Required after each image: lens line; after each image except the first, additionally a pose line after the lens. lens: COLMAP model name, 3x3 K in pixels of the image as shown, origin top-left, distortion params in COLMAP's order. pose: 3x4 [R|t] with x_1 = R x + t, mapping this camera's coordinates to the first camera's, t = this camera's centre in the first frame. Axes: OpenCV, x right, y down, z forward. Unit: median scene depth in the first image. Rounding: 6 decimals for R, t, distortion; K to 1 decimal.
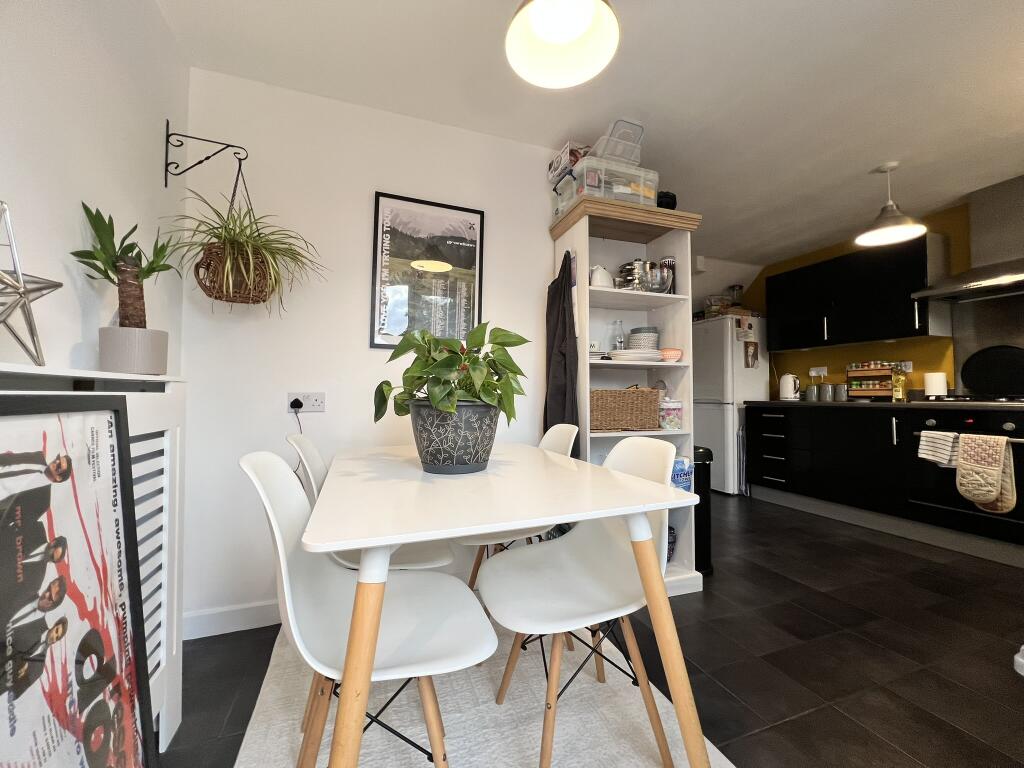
lens RADIAL K [[408.6, 0, 511.4], [0, 408.6, 381.4], [0, 0, 1]] dist [-0.000609, -0.000374]
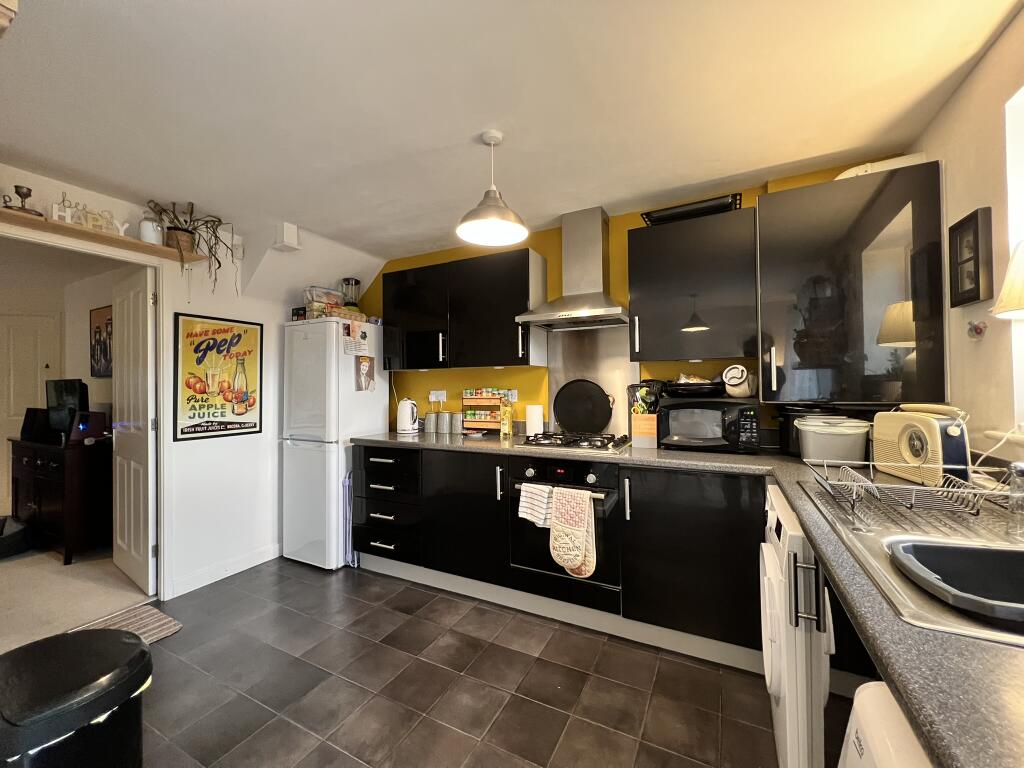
lens RADIAL K [[405.3, 0, 515.1], [0, 405.3, 382.7], [0, 0, 1]] dist [-0.017746, -0.000102]
pose [[0.728204, -0.003318, 0.685352, 0.355191], [-0.010511, 0.999817, 0.016010, -0.079992], [-0.685280, -0.018862, 0.728036, 0.341311]]
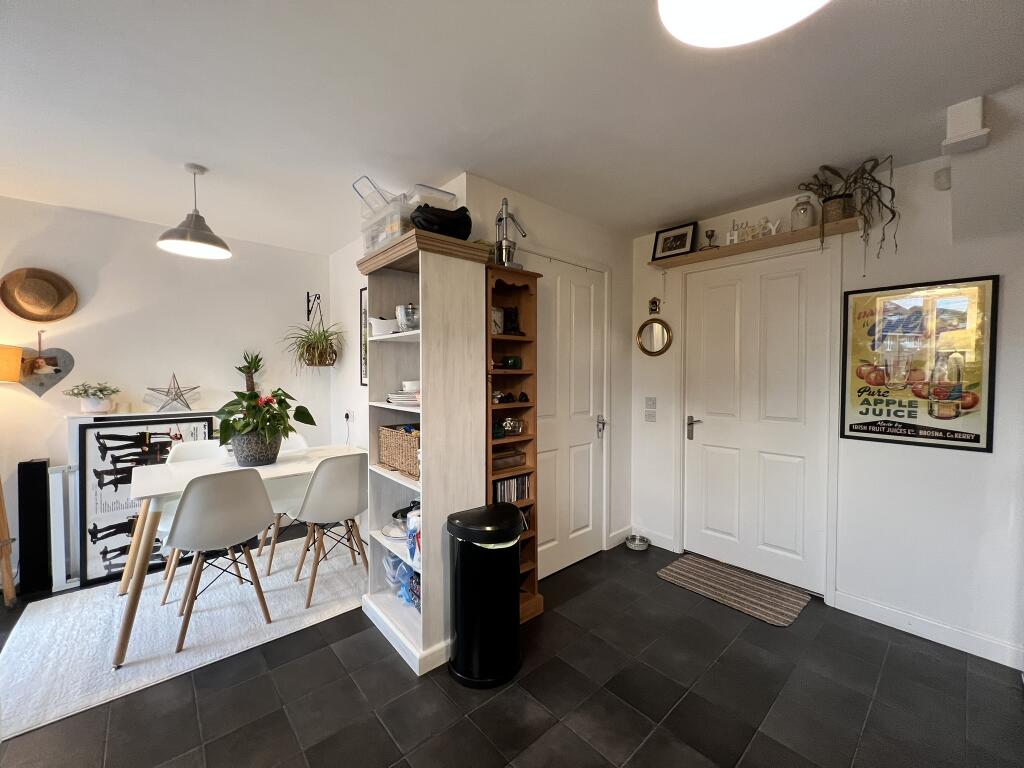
lens RADIAL K [[408.6, 0, 511.4], [0, 408.6, 381.4], [0, 0, 1]] dist [-0.000609, -0.000374]
pose [[0.361492, 0.022770, -0.932097, 0.901794], [0.032345, 0.998794, 0.036943, -0.089466], [0.931814, -0.043503, 0.360320, 0.593149]]
